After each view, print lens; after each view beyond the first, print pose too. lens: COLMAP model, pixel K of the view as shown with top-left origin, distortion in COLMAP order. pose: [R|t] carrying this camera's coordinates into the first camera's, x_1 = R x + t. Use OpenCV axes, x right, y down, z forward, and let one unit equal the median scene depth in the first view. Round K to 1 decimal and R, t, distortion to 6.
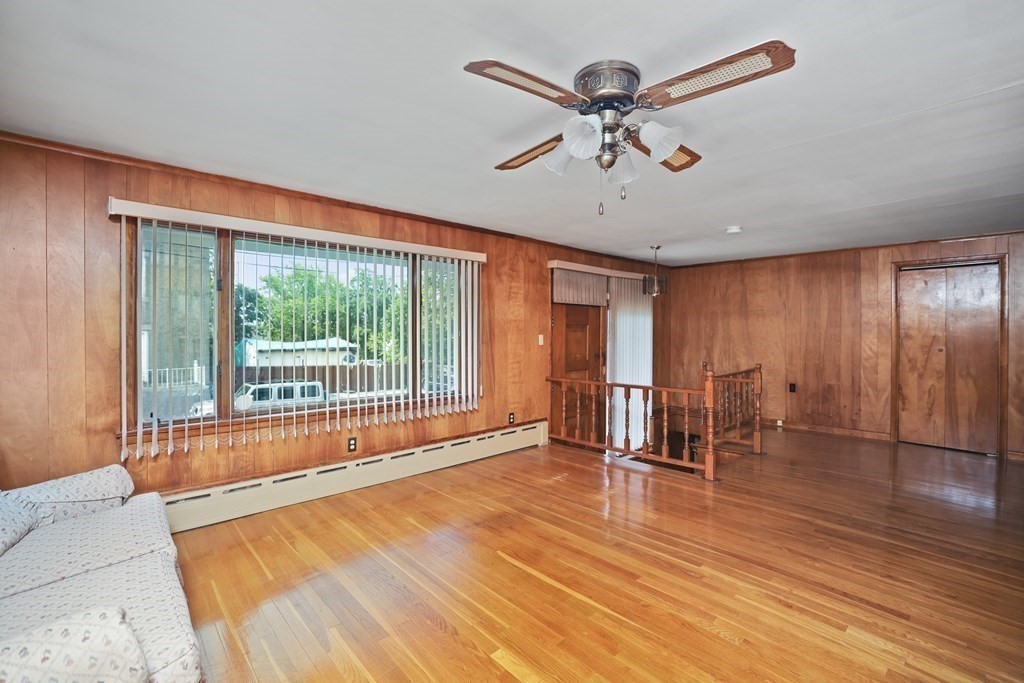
lens RADIAL K [[443.3, 0, 512.7], [0, 443.3, 336.7], [0, 0, 1]] dist [-0.003356, -0.000226]
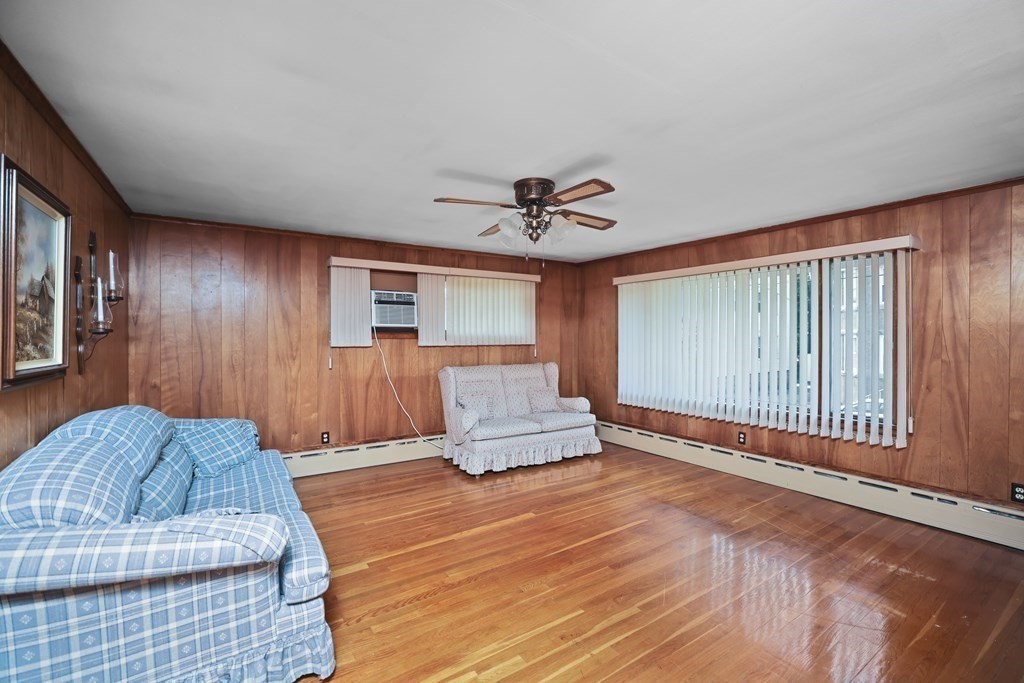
lens RADIAL K [[443.3, 0, 515.3], [0, 443.3, 340.9], [0, 0, 1]] dist [-0.003356, -0.000226]
pose [[-0.161436, 0.002034, -0.986881, 0.867069], [-0.005696, 0.999979, 0.002993, -0.013278], [0.986867, 0.006105, -0.161422, 0.578858]]
